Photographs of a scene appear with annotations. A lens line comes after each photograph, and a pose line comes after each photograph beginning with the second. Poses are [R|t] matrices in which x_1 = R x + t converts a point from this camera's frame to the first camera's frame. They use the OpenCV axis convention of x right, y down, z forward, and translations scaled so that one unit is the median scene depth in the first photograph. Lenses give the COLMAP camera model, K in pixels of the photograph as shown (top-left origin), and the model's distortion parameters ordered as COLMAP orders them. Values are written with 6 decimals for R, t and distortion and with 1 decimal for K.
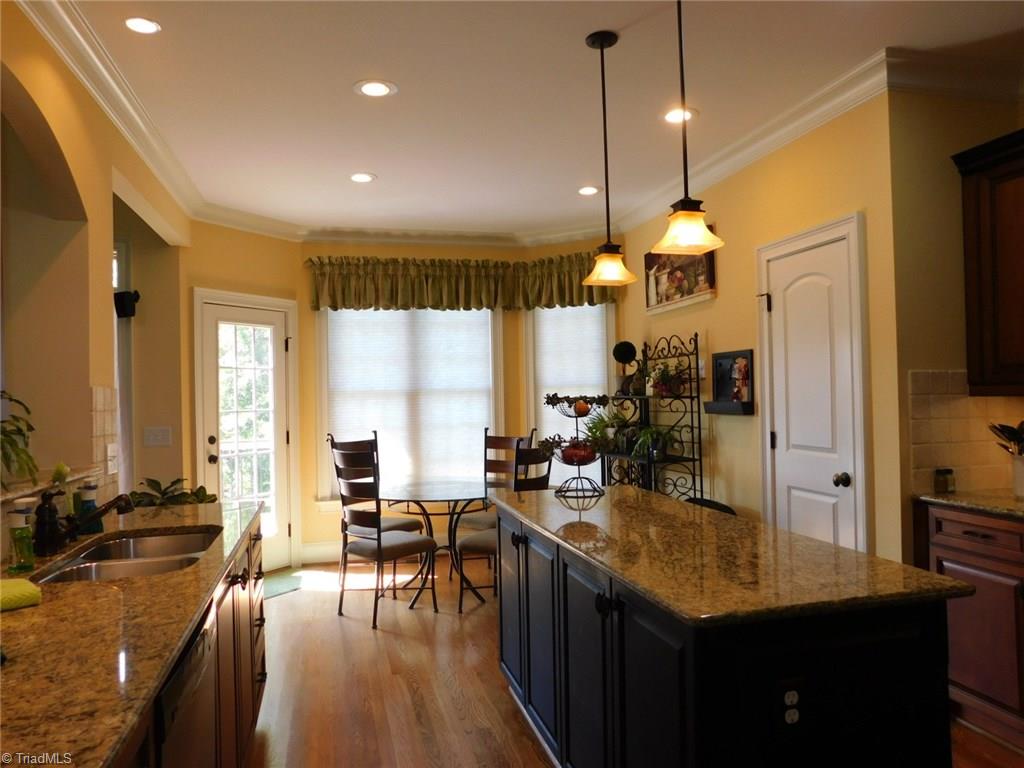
lens RADIAL K [[727.9, 0, 513.4], [0, 727.9, 385.6], [0, 0, 1]] dist [-0.049479, 0.058657]
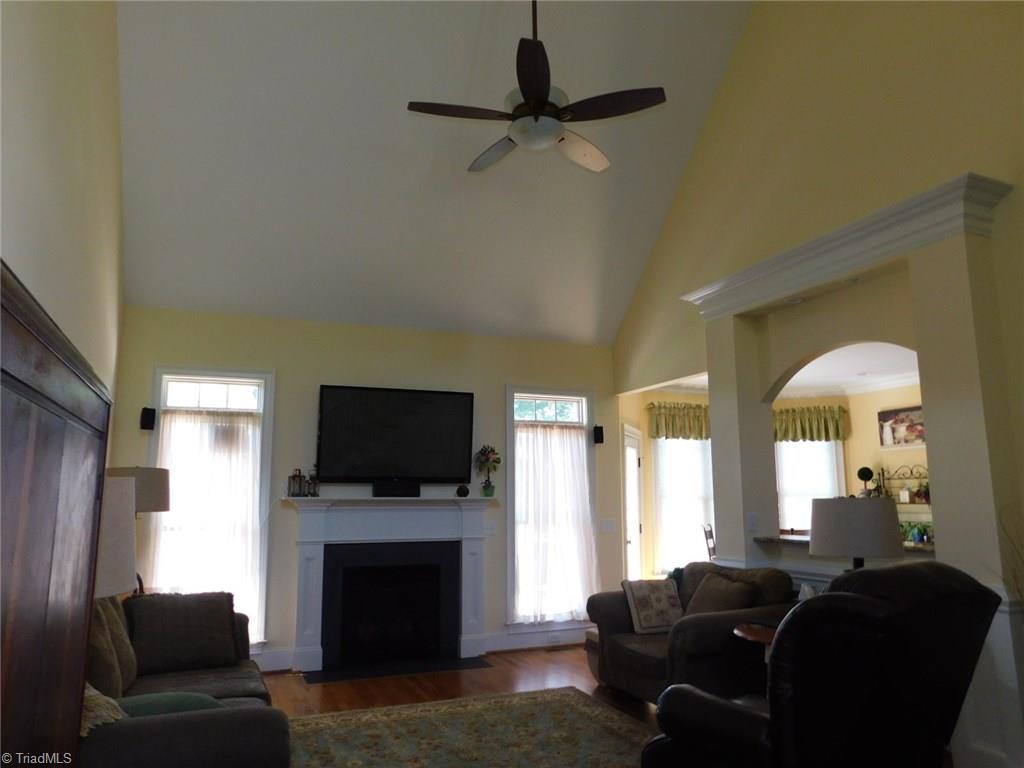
lens RADIAL K [[727.9, 0, 512.9], [0, 727.9, 384.7], [0, 0, 1]] dist [-0.049479, 0.058657]
pose [[0.988460, 0.045846, 0.144381, -0.768894], [-0.023964, 0.988426, -0.149798, 0.013490], [-0.149577, 0.144610, 0.978118, -0.391379]]
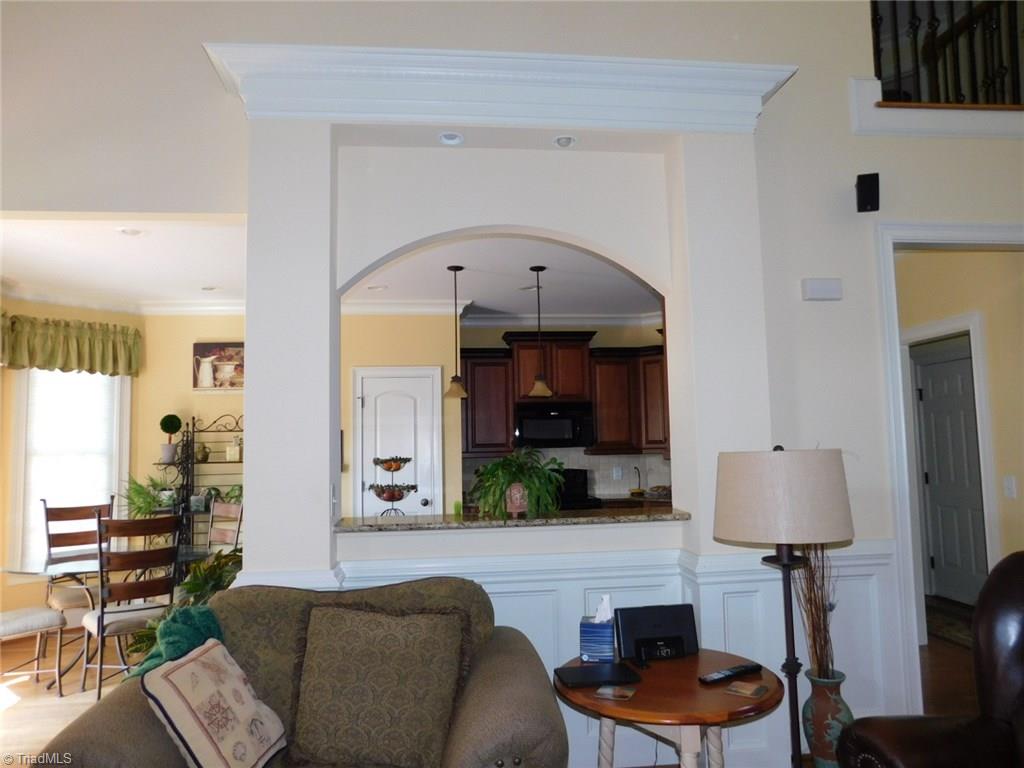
lens RADIAL K [[727.9, 0, 513.2], [0, 727.9, 386.5], [0, 0, 1]] dist [-0.049479, 0.058657]
pose [[0.136442, 0.096595, 0.985928, -0.843641], [0.002818, 0.995193, -0.097893, 0.007958], [-0.990644, 0.016135, 0.135514, 0.294185]]
